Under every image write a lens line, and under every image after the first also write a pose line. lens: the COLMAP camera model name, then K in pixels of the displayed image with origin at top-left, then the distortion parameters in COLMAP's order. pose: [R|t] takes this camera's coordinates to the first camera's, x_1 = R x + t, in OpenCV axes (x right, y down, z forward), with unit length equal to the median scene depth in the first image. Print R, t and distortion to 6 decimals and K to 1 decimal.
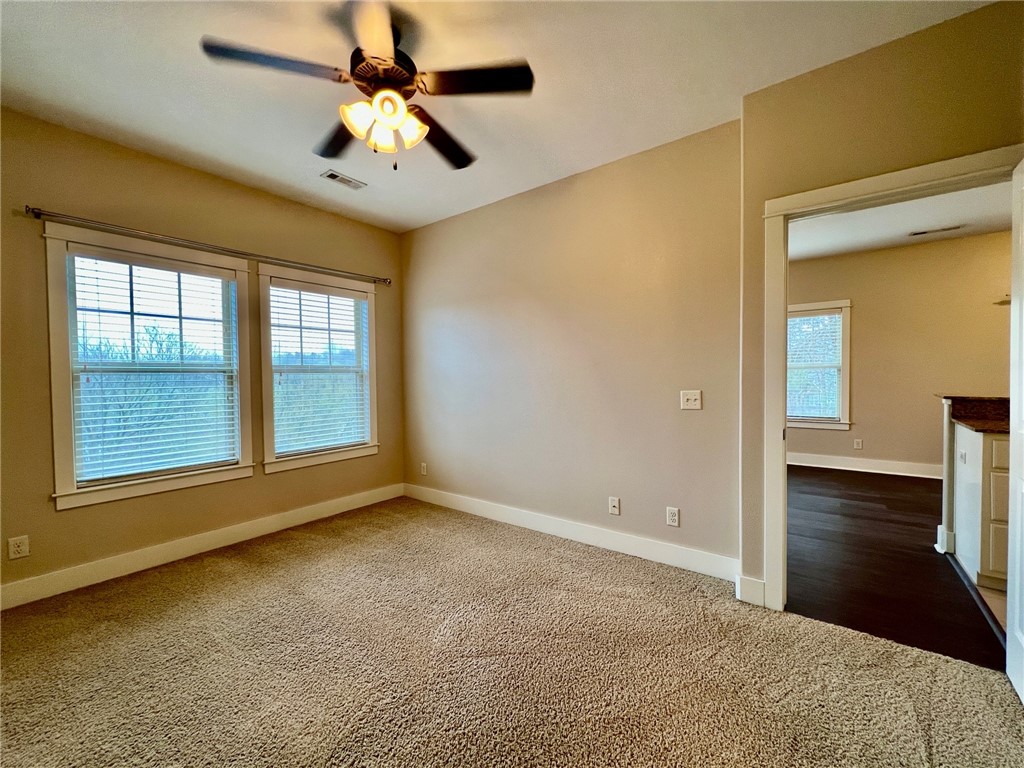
lens RADIAL K [[437.1, 0, 506.0], [0, 437.1, 385.2], [0, 0, 1]] dist [0.000579, 0.000173]
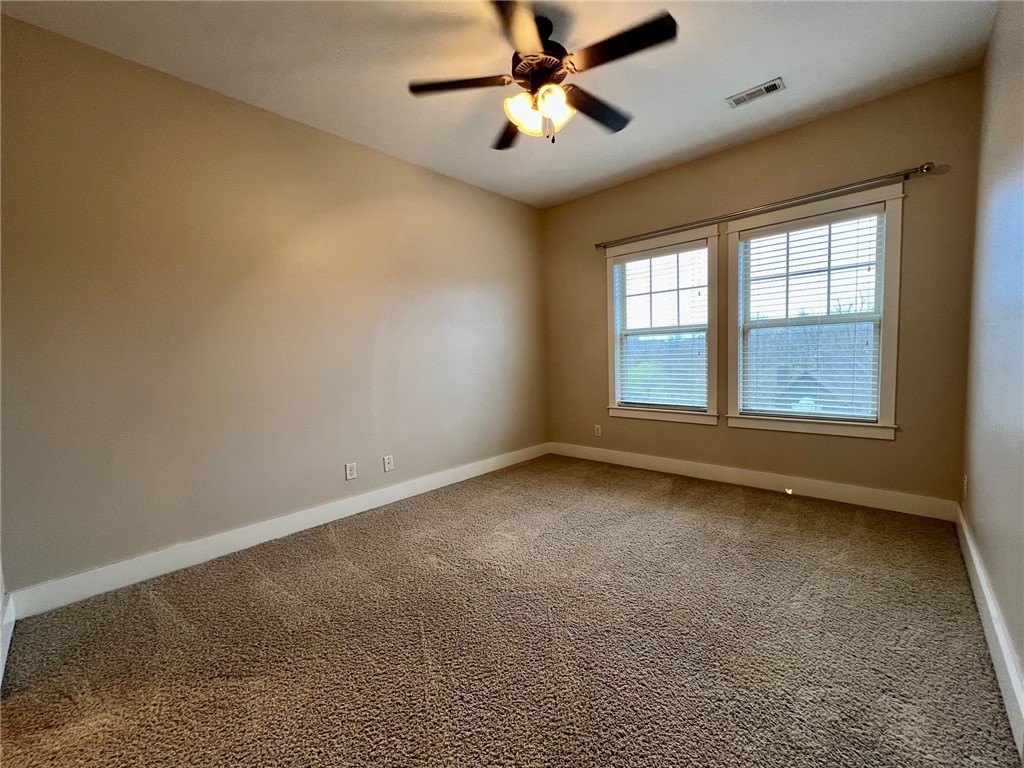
lens RADIAL K [[437.1, 0, 506.0], [0, 437.1, 385.2], [0, 0, 1]] dist [0.000579, 0.000173]
pose [[-0.135061, 0.097196, -0.986059, 0.554085], [0.026156, 0.995180, 0.094512, -0.009346], [0.990492, -0.013026, -0.136952, 0.615074]]
